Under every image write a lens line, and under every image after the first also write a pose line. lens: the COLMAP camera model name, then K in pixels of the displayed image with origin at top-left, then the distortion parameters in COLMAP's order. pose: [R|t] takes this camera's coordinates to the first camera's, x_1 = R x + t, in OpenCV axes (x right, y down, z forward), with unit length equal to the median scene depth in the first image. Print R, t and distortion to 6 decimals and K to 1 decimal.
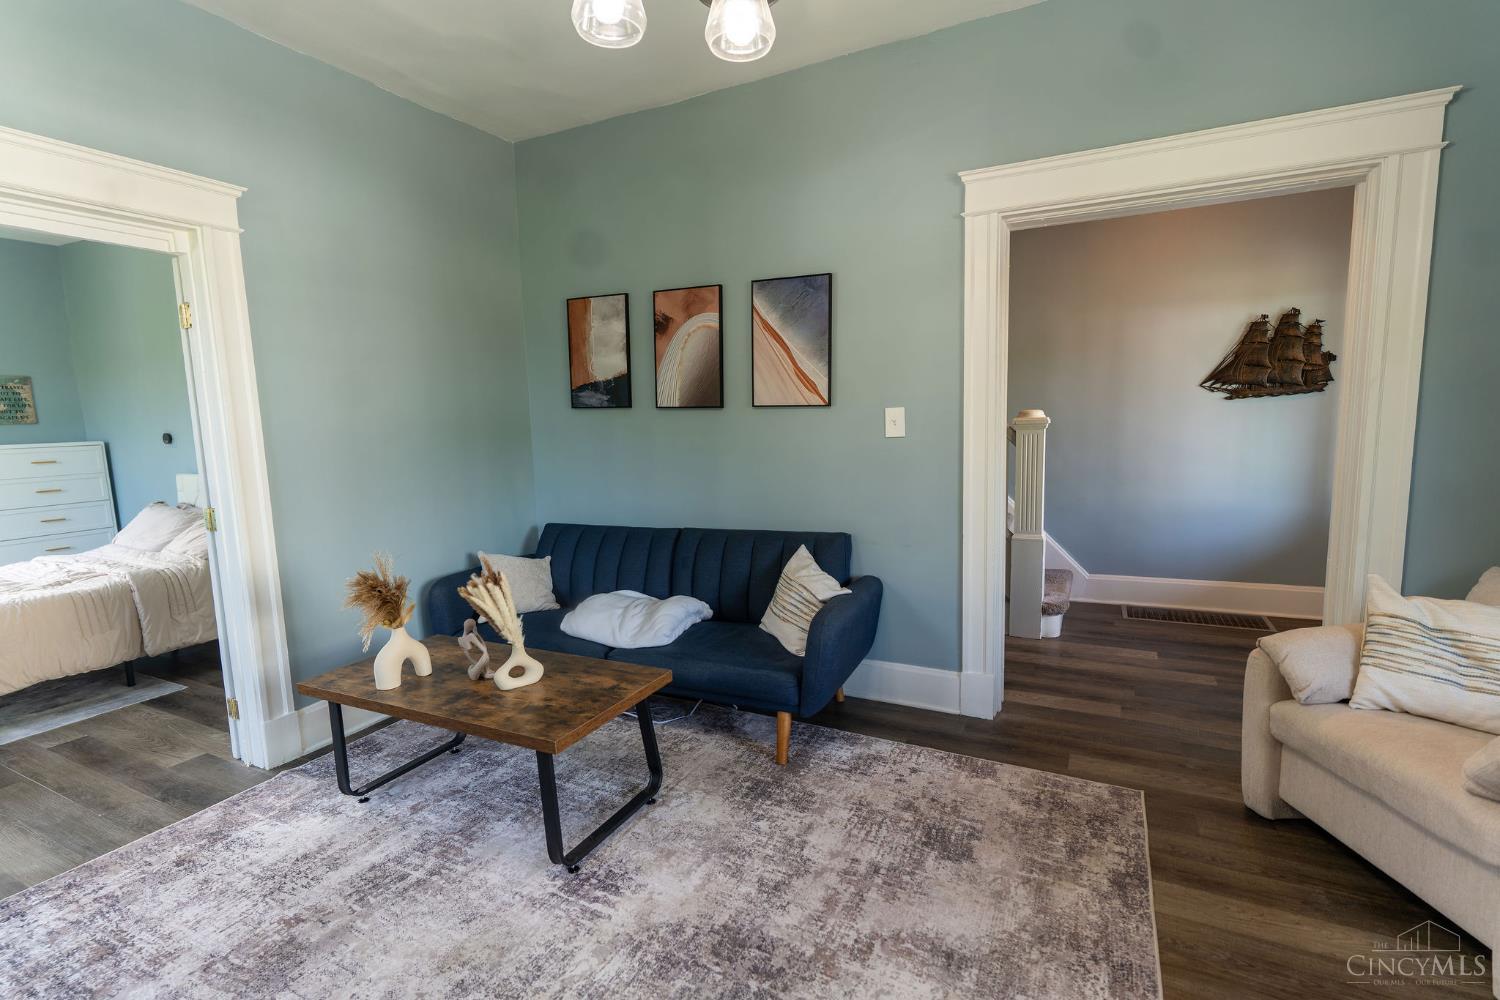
lens RADIAL K [[704.7, 0, 744.9], [0, 704.7, 506.2], [0, 0, 1]] dist [0.001386, -0.000817]
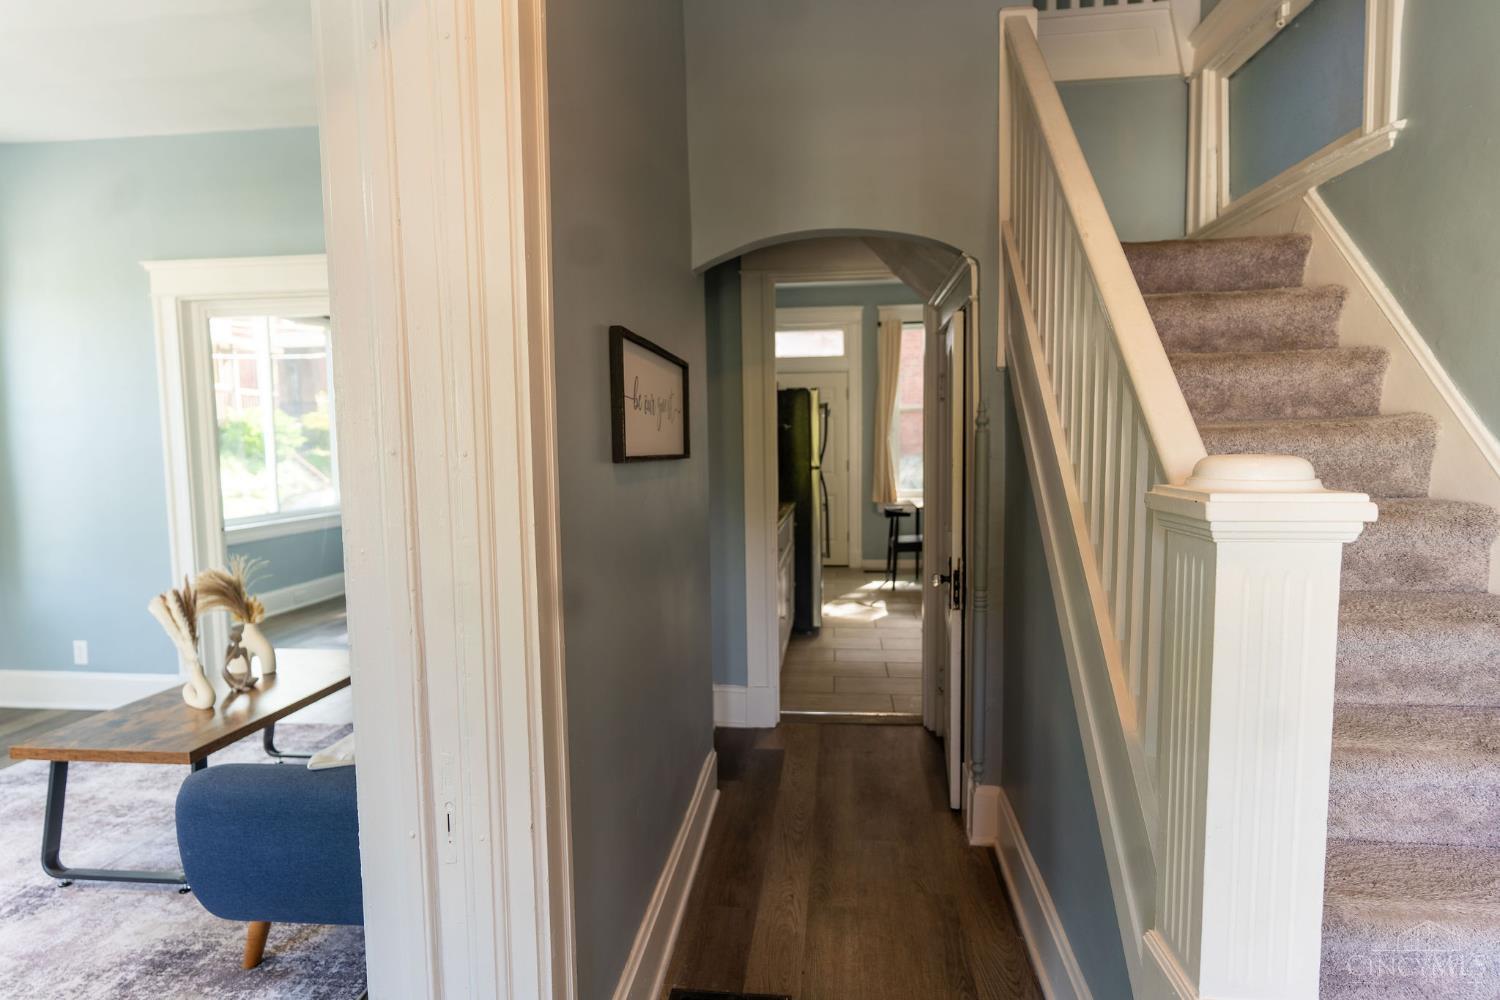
lens RADIAL K [[815.9, 0, 744.5], [0, 815.9, 506.4], [0, 0, 1]] dist [-0.004438, 0.002400]
pose [[0.349968, 0.102769, -0.931107, 0.748652], [-0.116237, 0.991046, 0.065696, -0.147577], [0.929522, 0.085238, 0.358780, 0.933855]]
